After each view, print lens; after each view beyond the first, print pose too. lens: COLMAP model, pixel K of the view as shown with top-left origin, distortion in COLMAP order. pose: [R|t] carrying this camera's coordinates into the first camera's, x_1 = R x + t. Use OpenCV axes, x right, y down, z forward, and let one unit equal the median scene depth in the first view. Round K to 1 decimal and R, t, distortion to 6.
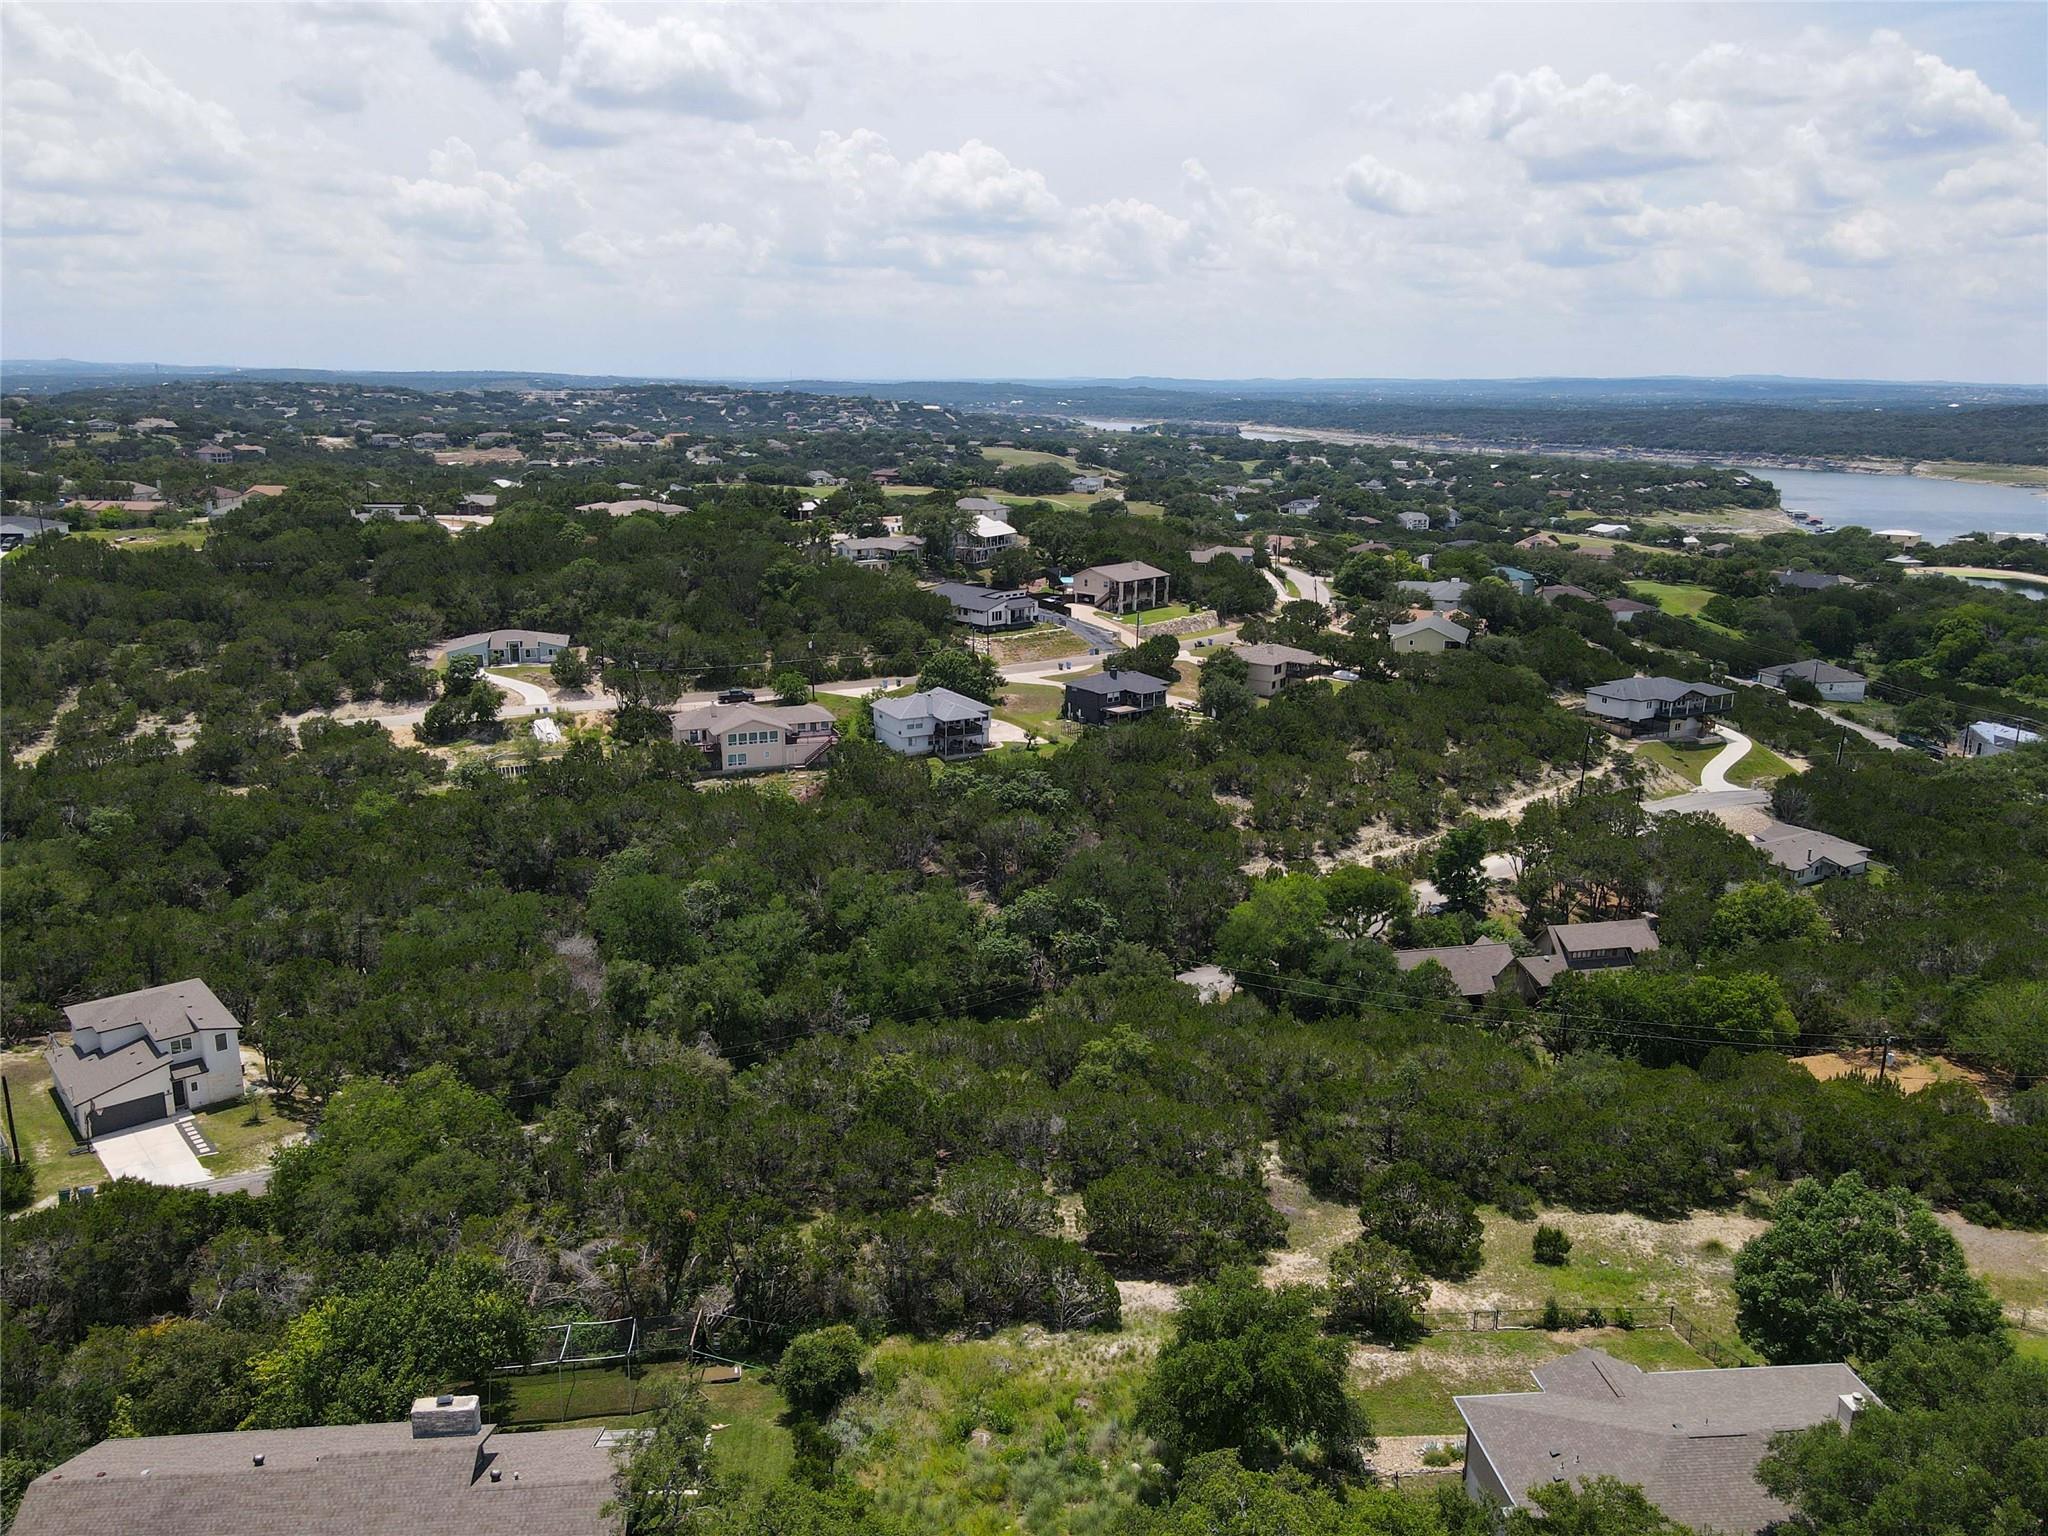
lens RADIAL K [[1511.9, 0, 1014.2], [0, 1511.9, 765.4], [0, 0, 1]] dist [0.011121, 0.014040]
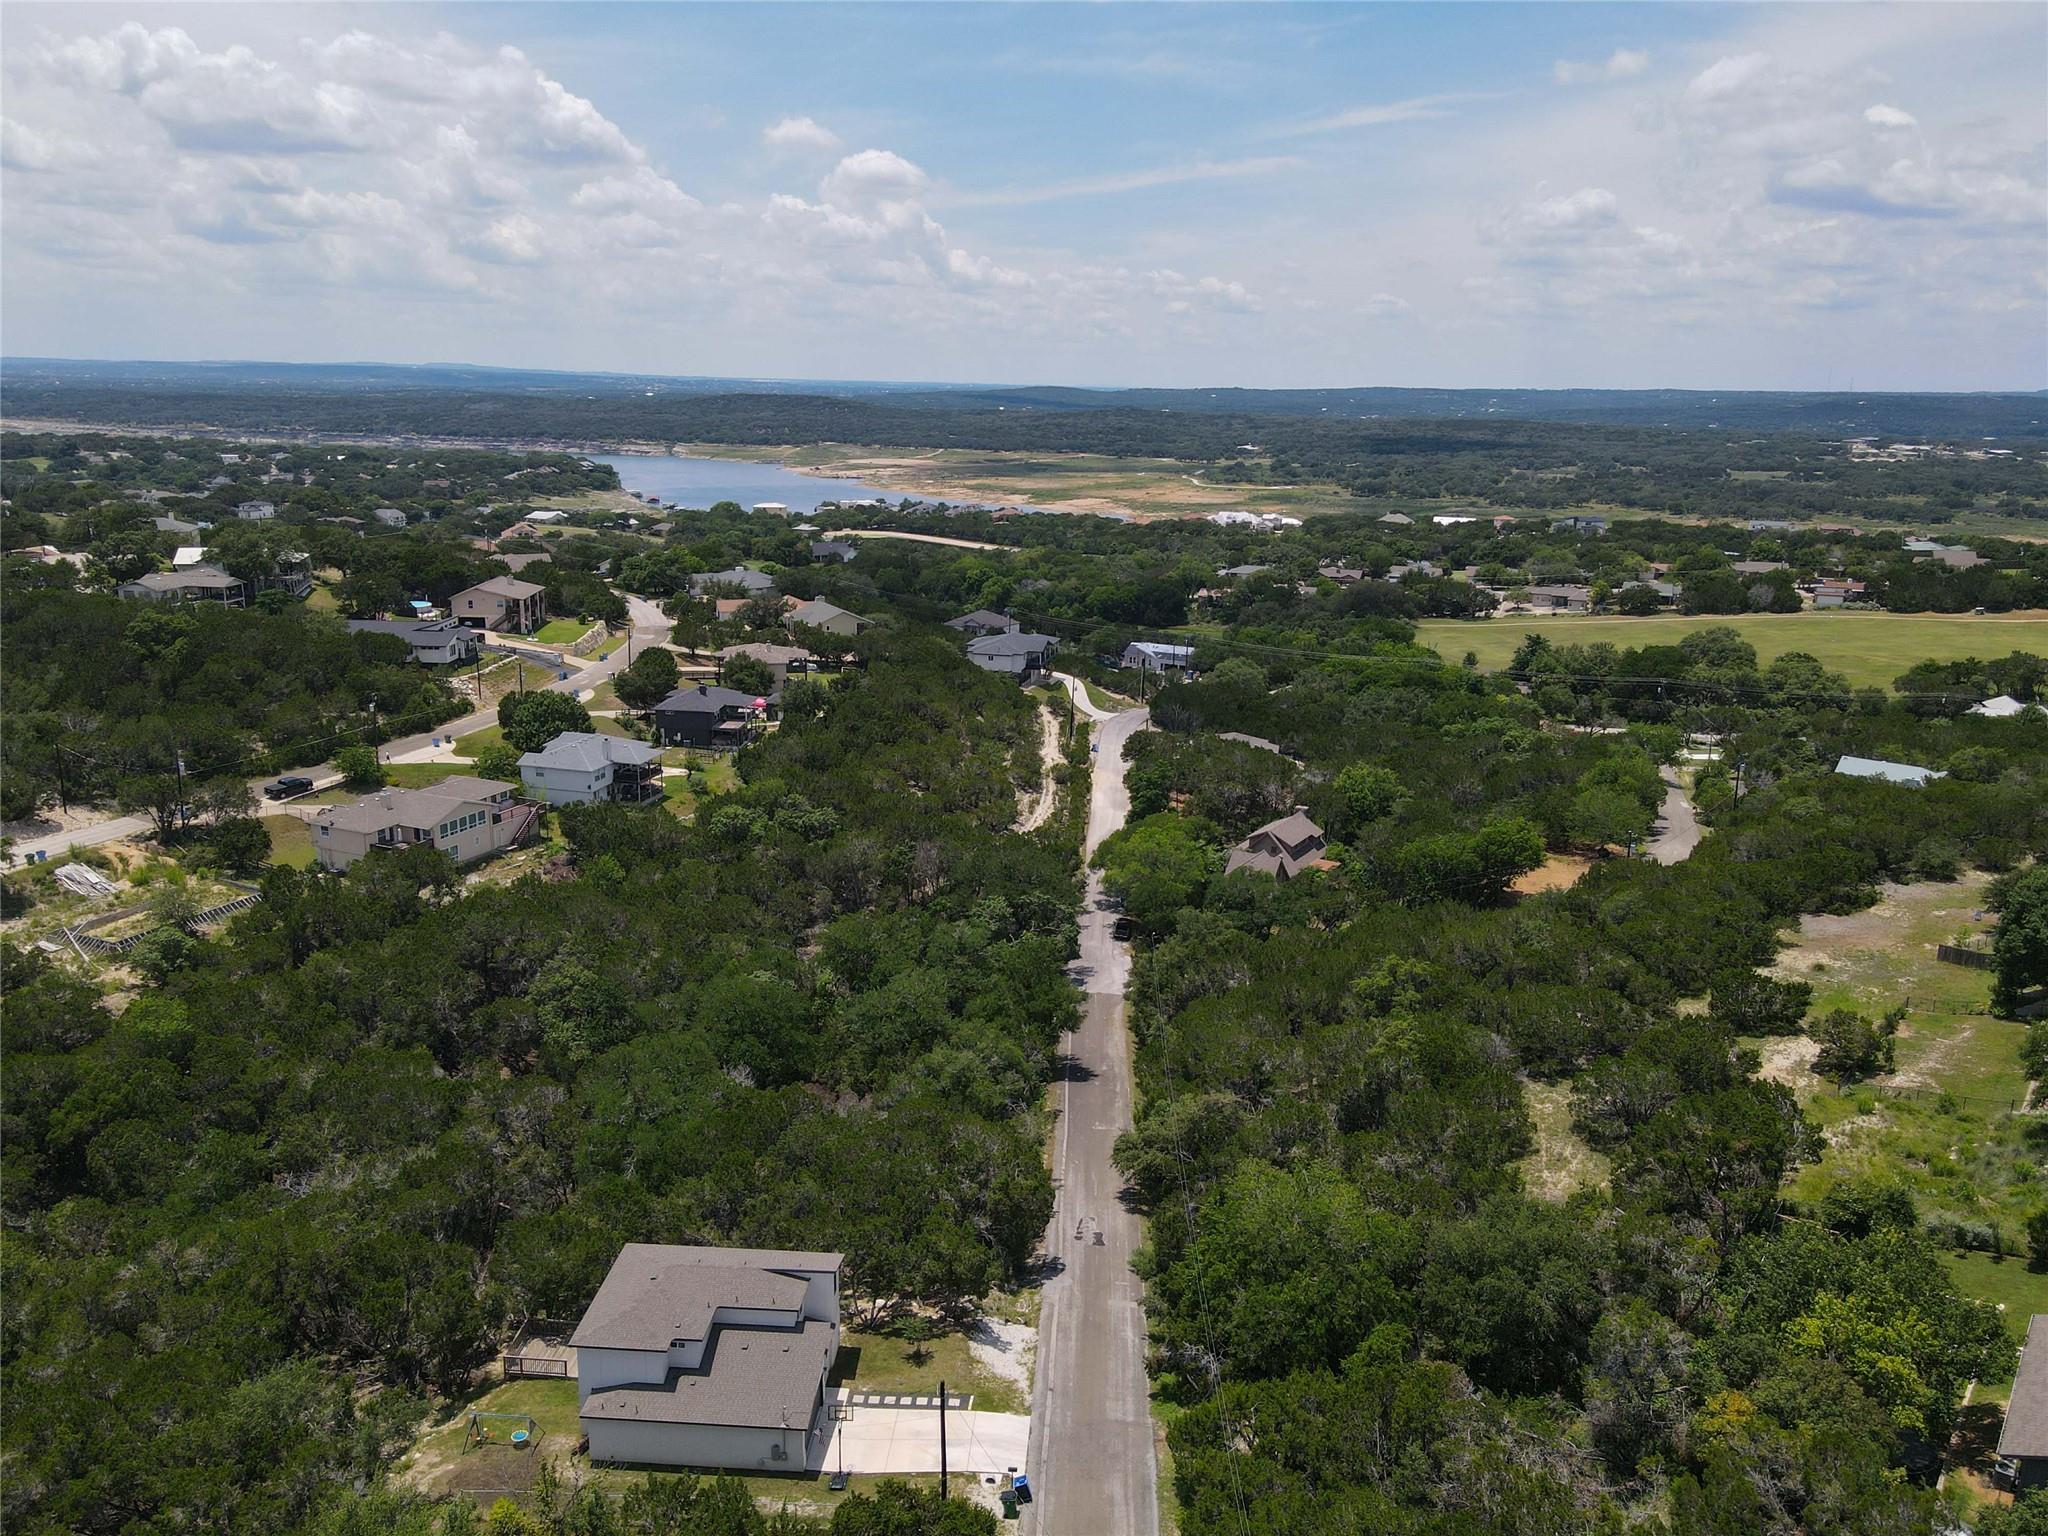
lens RADIAL K [[1513.6, 0, 1013.5], [0, 1513.6, 764.7], [0, 0, 1]] dist [0.002729, 0.034452]
pose [[0.698294, -0.171947, 0.694852, -0.054181], [0.166312, 0.983129, 0.076149, -0.006405], [-0.696223, 0.062388, 0.715110, 0.022664]]
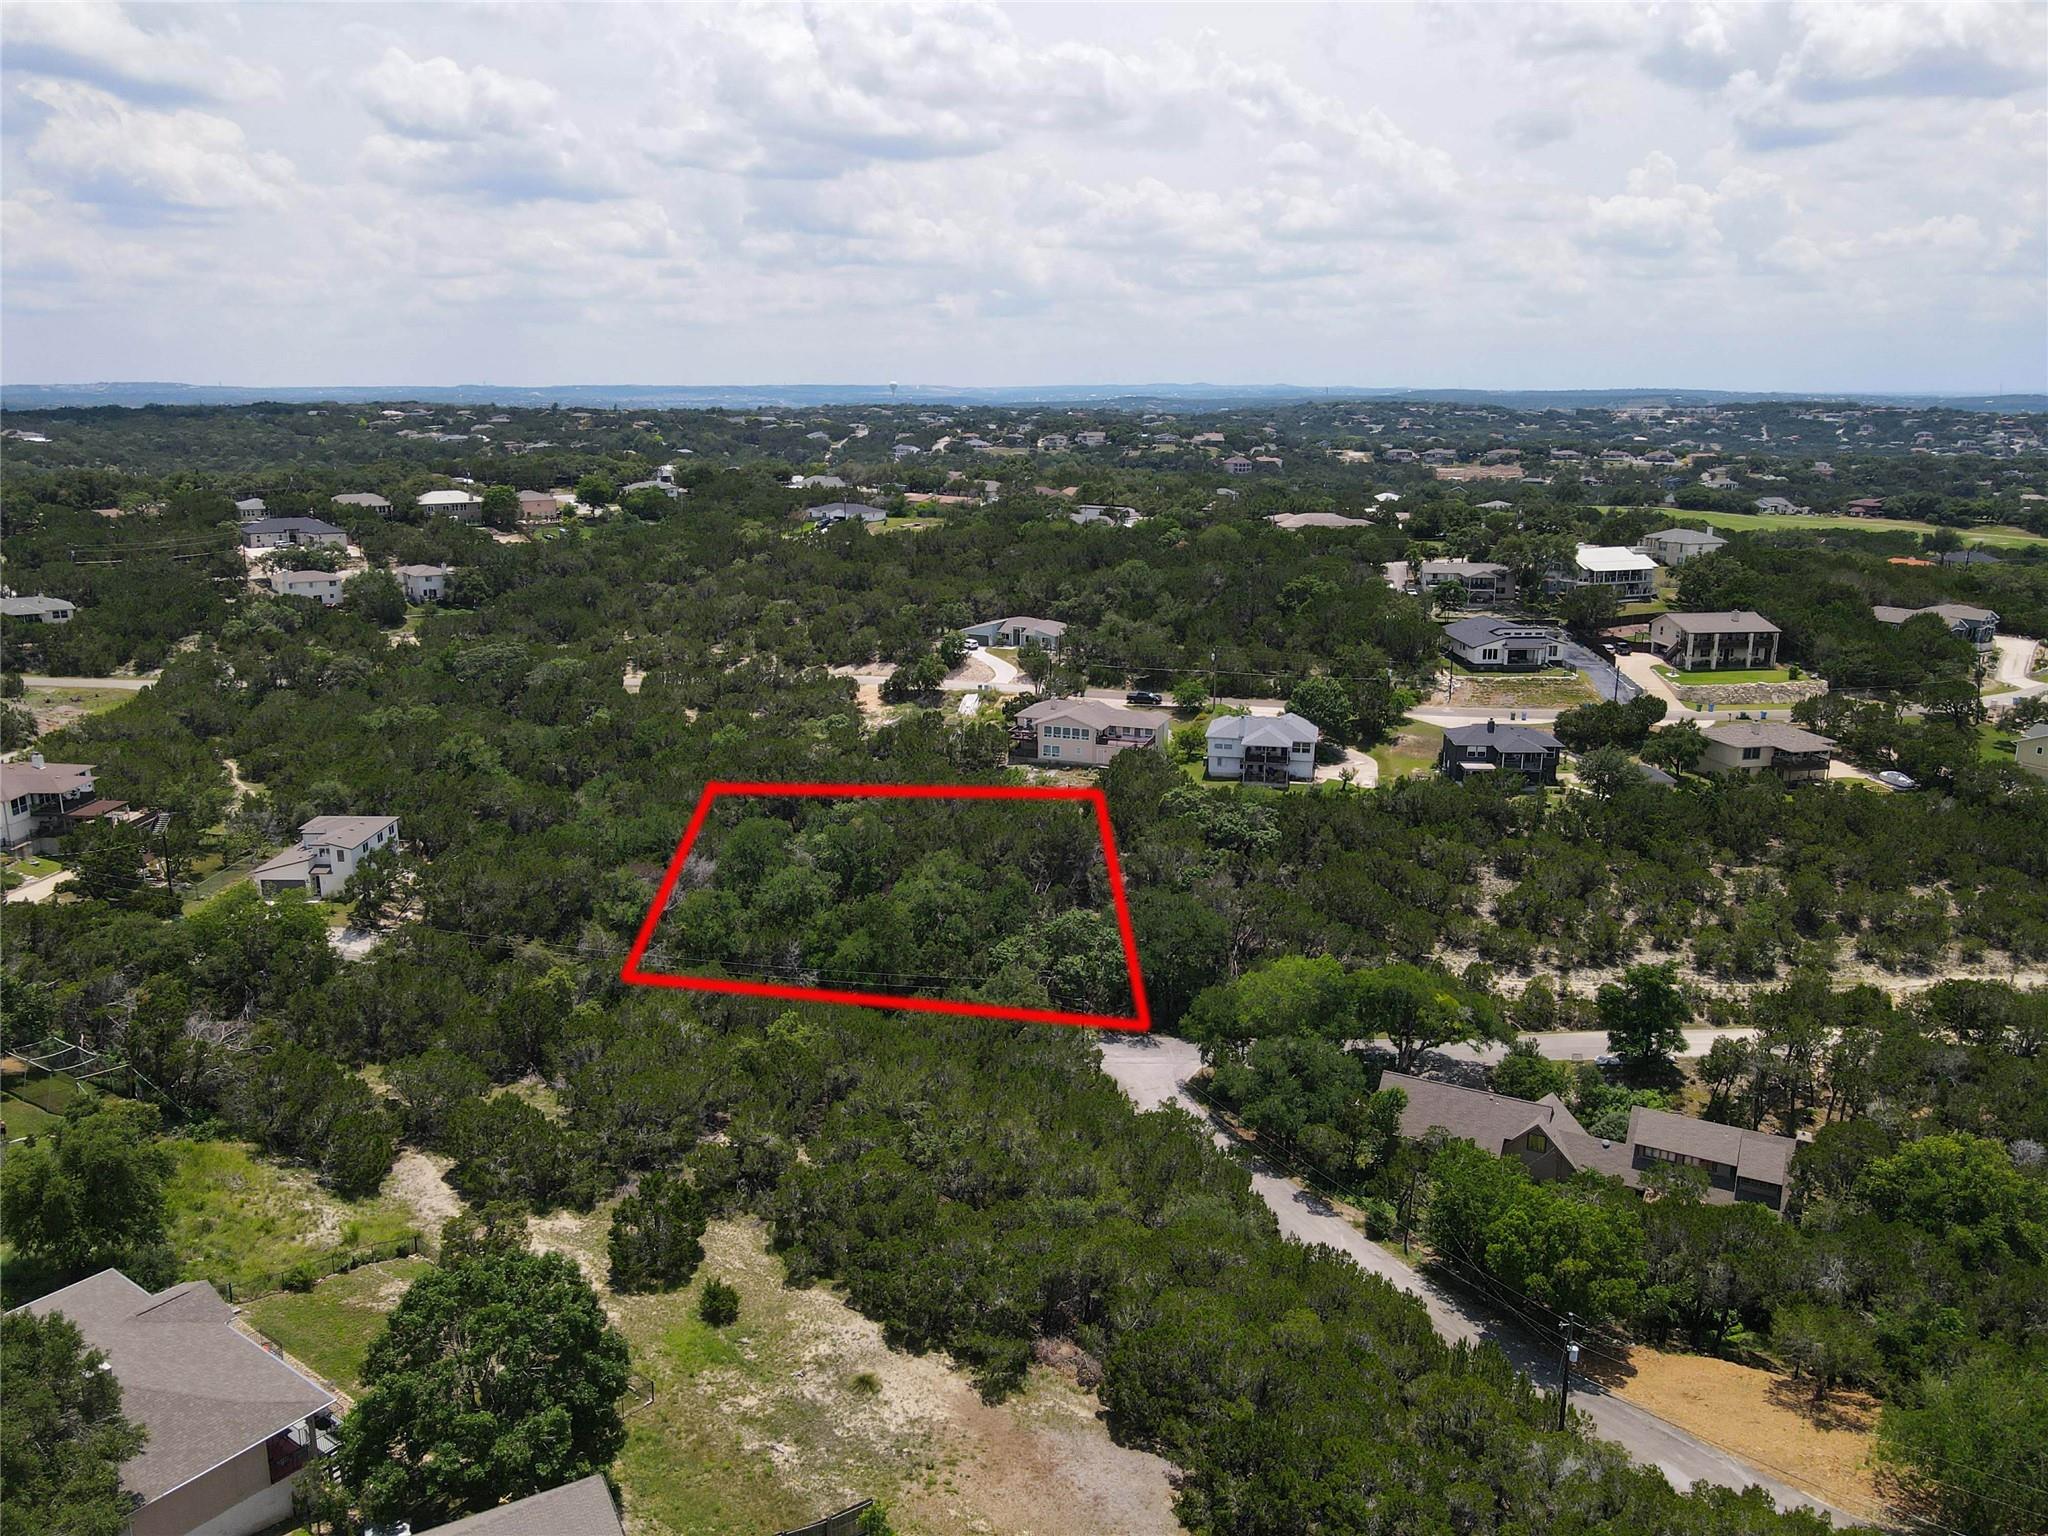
lens RADIAL K [[1511.9, 0, 1014.2], [0, 1511.9, 765.4], [0, 0, 1]] dist [0.011121, 0.014040]
pose [[0.749057, 0.153431, -0.644494, 0.050088], [-0.160781, 0.985831, 0.047824, -0.004175], [0.642700, 0.067799, 0.763112, 0.017999]]
